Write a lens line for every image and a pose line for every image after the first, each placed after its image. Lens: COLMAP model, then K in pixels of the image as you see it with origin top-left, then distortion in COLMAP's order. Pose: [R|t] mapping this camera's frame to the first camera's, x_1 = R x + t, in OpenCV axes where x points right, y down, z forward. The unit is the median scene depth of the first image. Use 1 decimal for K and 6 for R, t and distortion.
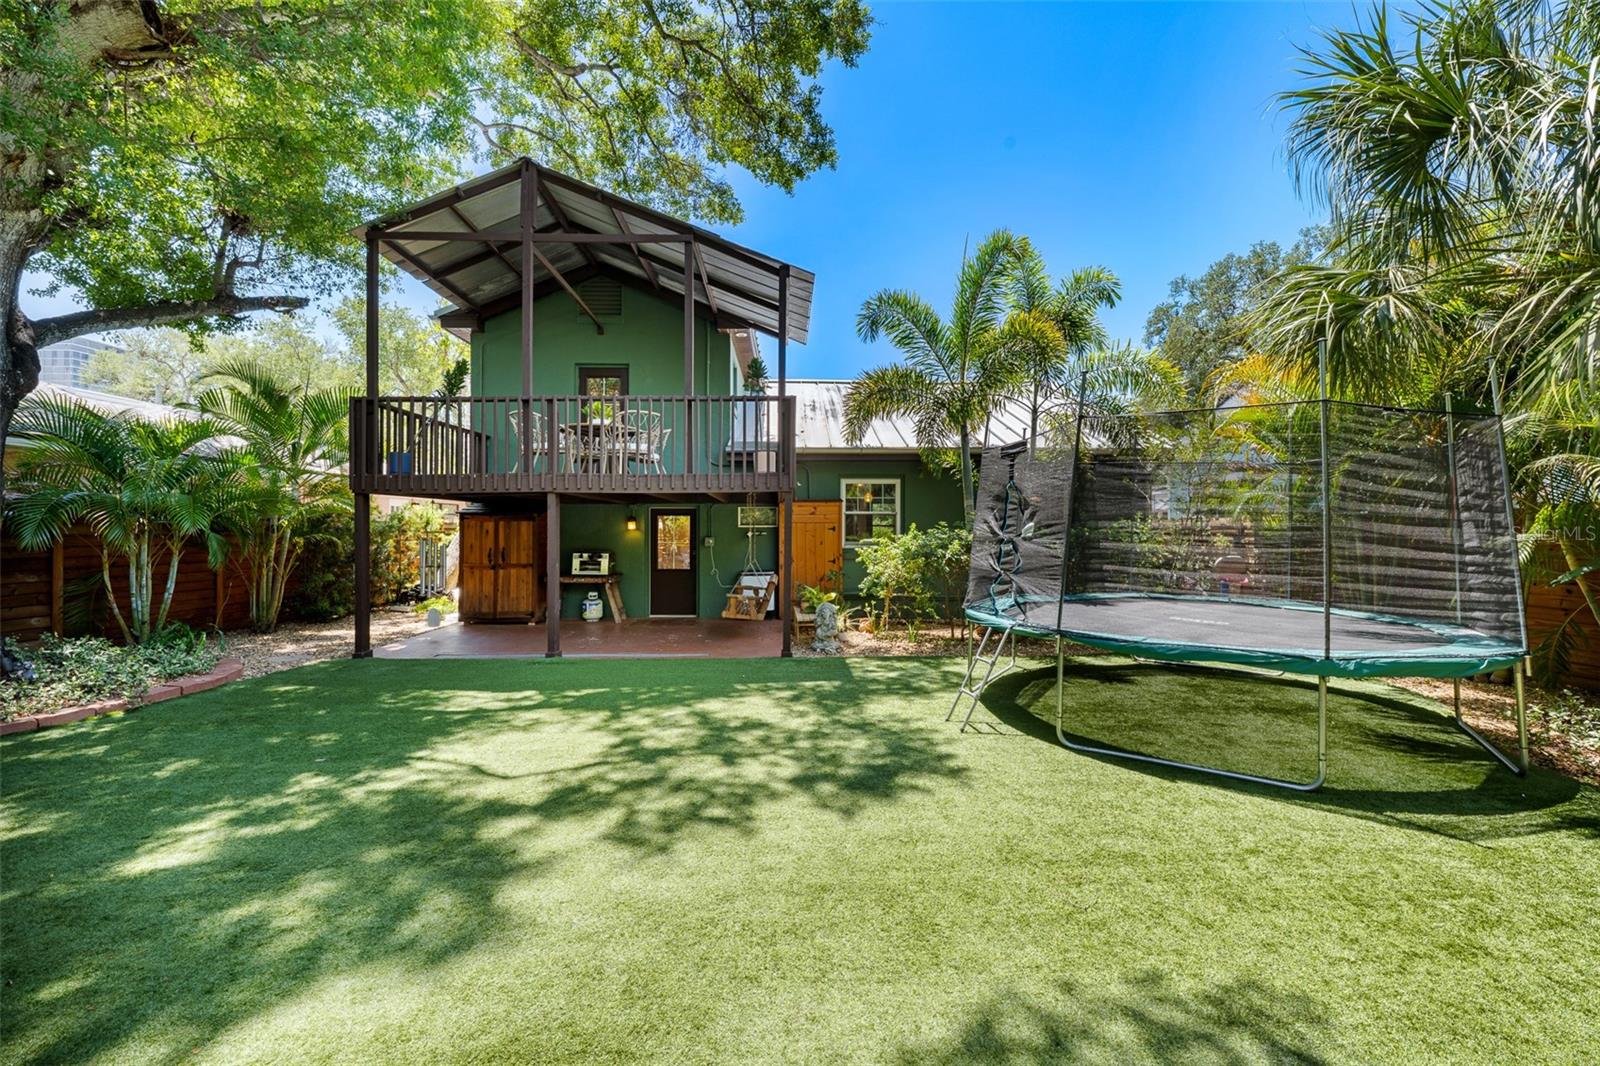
lens RADIAL K [[638.8, 0, 813.8], [0, 638.8, 531.1], [0, 0, 1]] dist [0.000269, 0.000094]
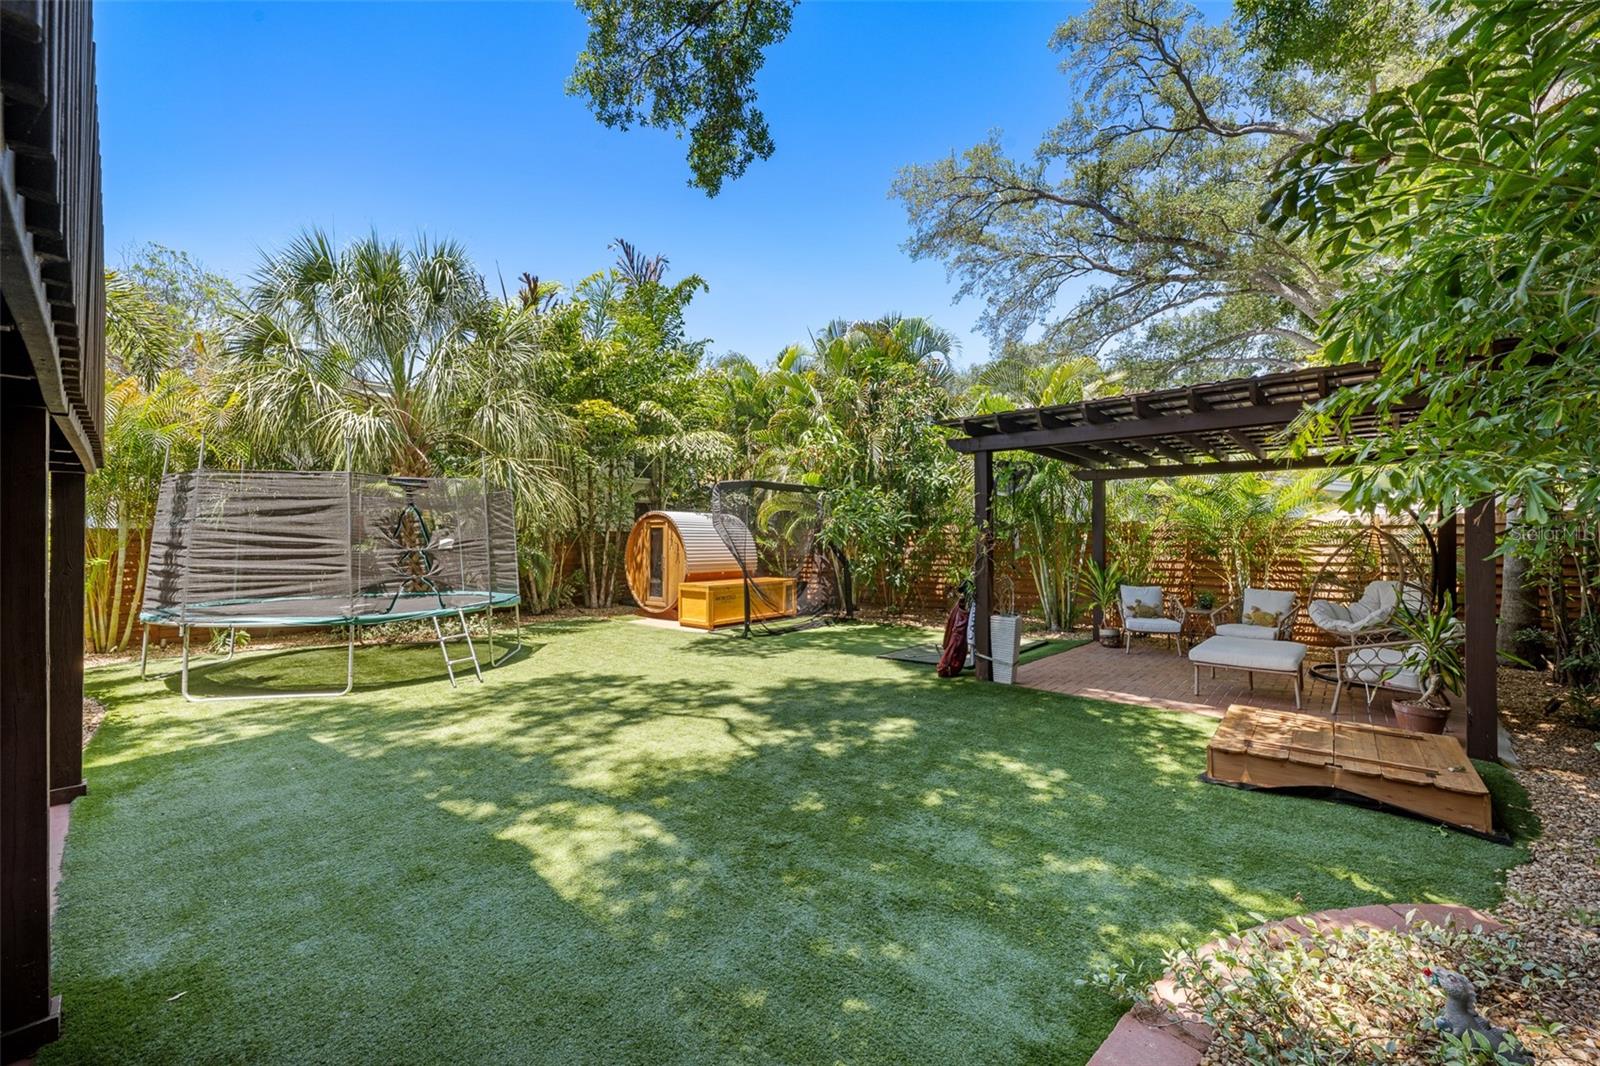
lens RADIAL K [[632.6, 0, 795.7], [0, 632.6, 531.6], [0, 0, 1]] dist [-0.002870, -0.000012]
pose [[-0.697137, -0.002848, 0.716932, -1.664688], [-0.003977, 0.999992, 0.000105, -0.029337], [-0.716926, -0.002778, -0.697143, 1.952892]]
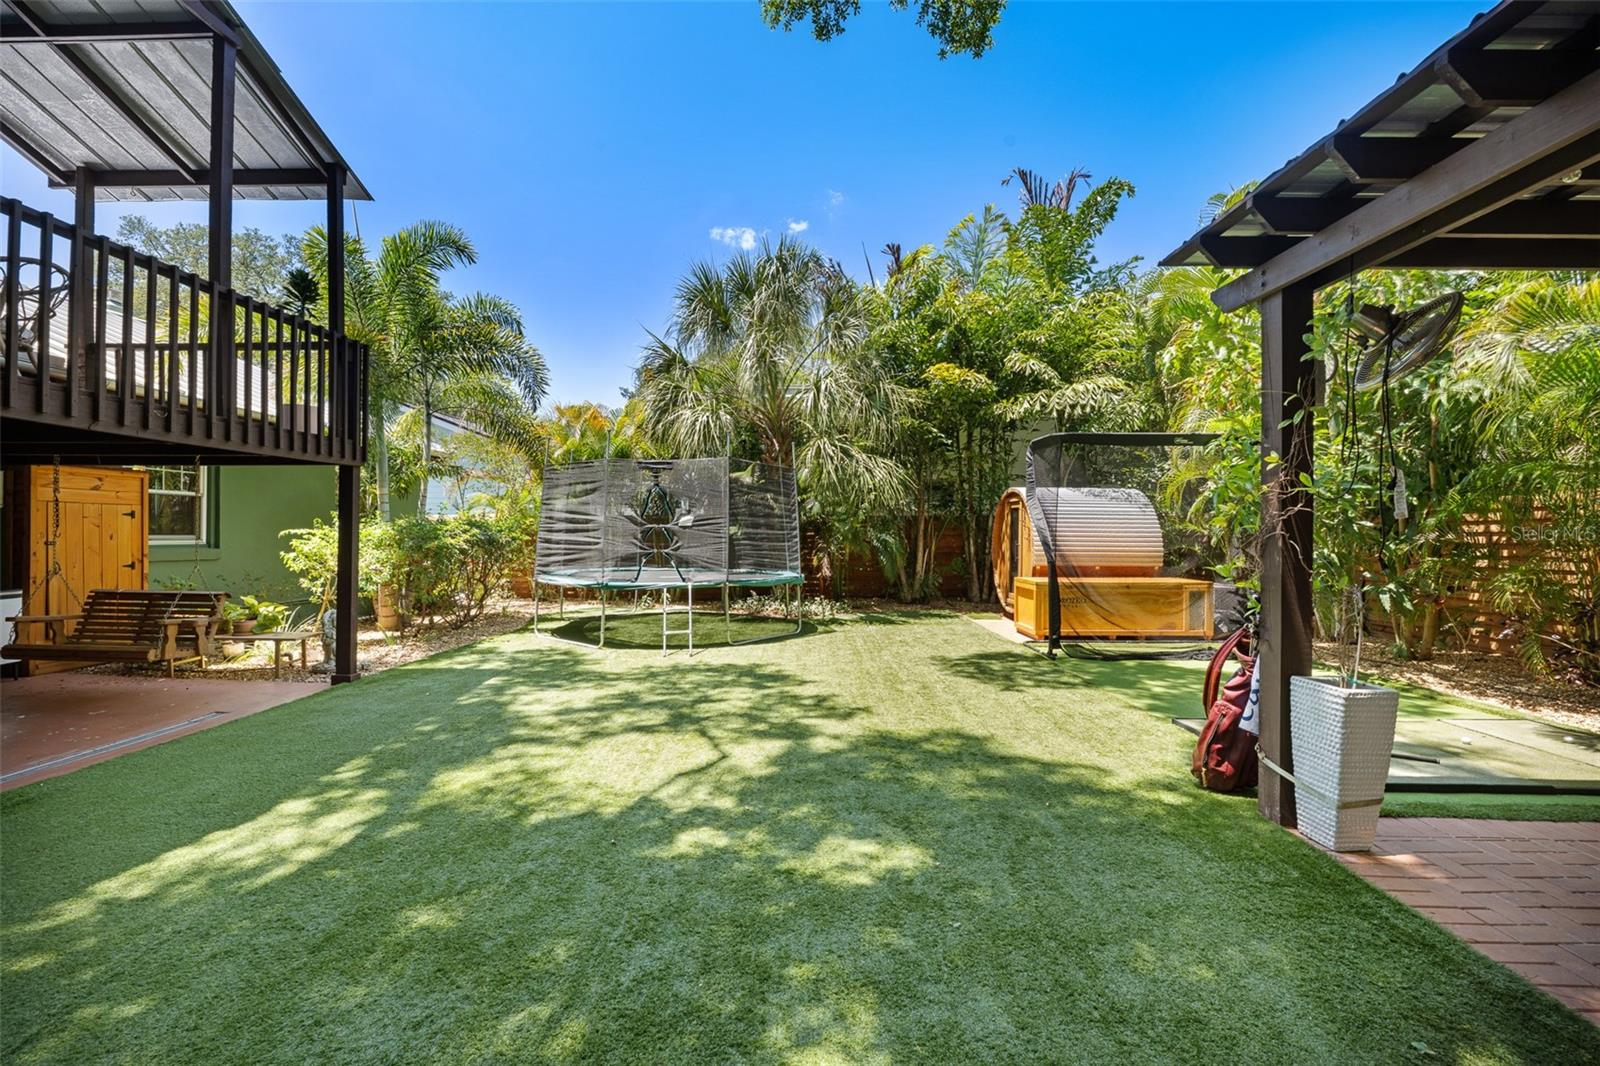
lens RADIAL K [[645.9, 0, 805.9], [0, 645.9, 531.2], [0, 0, 1]] dist [-0.013190, -0.000155]
pose [[0.071429, -0.011716, 0.997377, -1.558155], [0.001133, 0.999931, 0.011665, 0.018146], [-0.997445, 0.000297, 0.071437, 0.836119]]
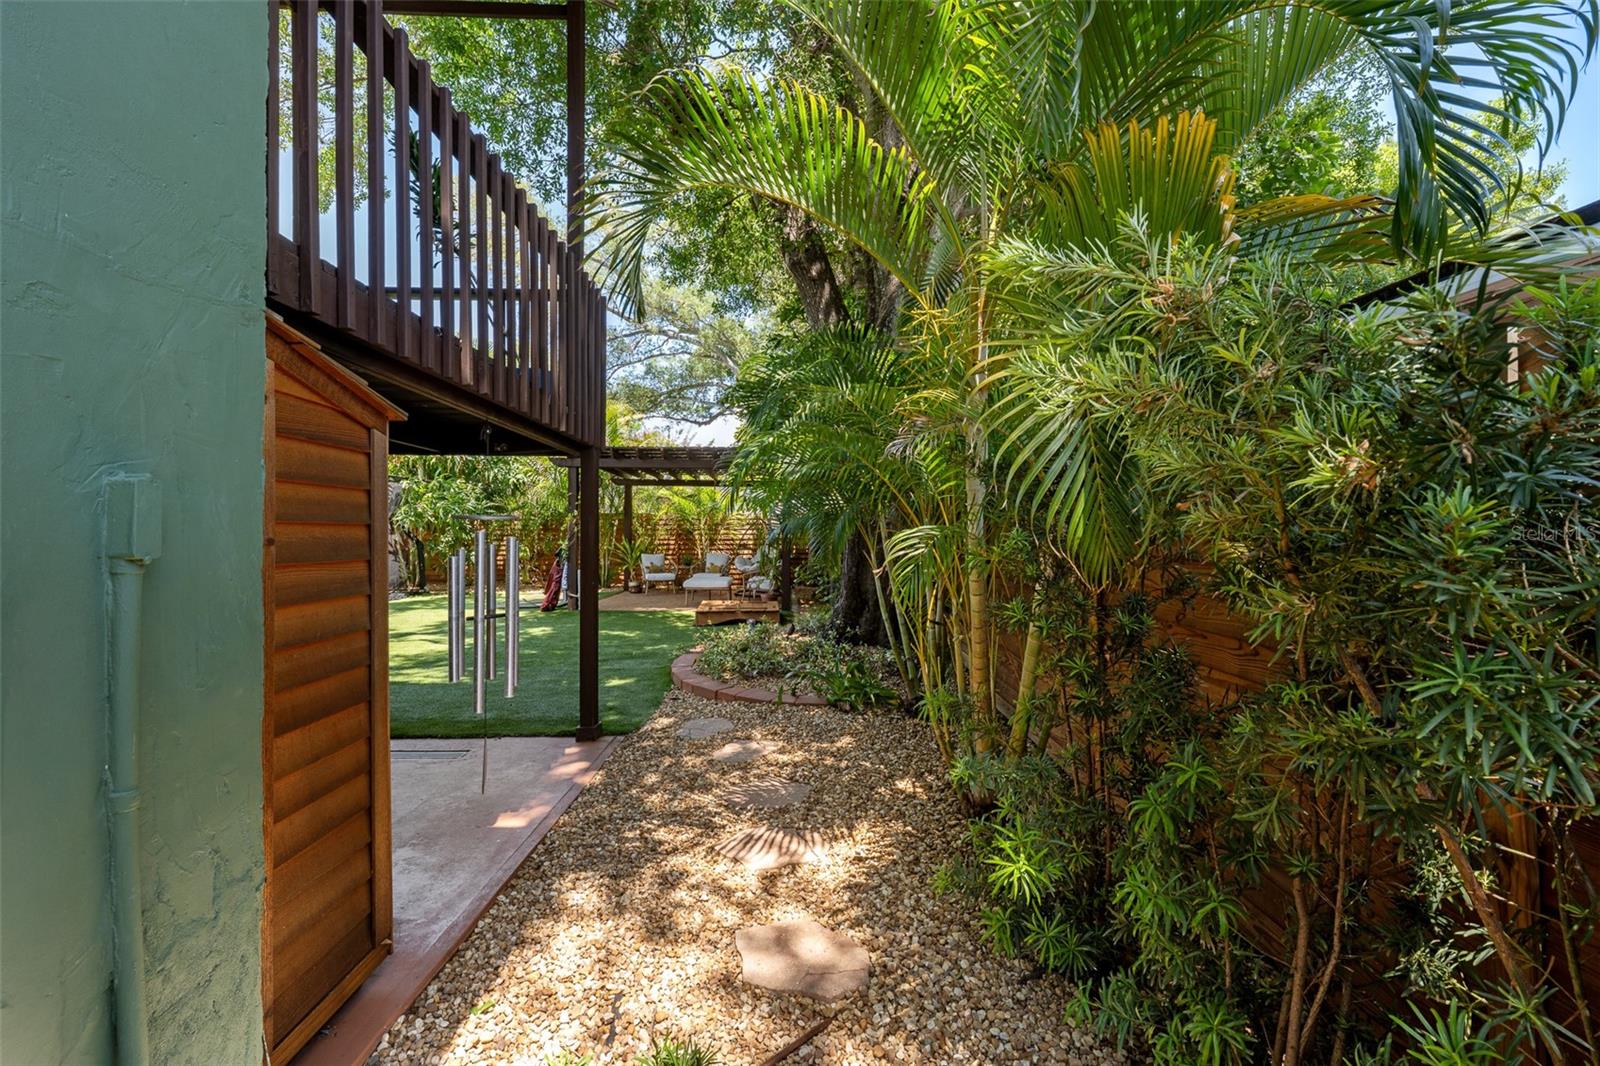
lens RADIAL K [[645.9, 0, 805.9], [0, 645.9, 531.2], [0, 0, 1]] dist [-0.013190, -0.000155]
pose [[-0.999603, -0.018319, 0.021421, -1.870807], [-0.018190, 0.999815, 0.006207, -0.005859], [-0.021531, 0.005815, -0.999751, 3.244636]]
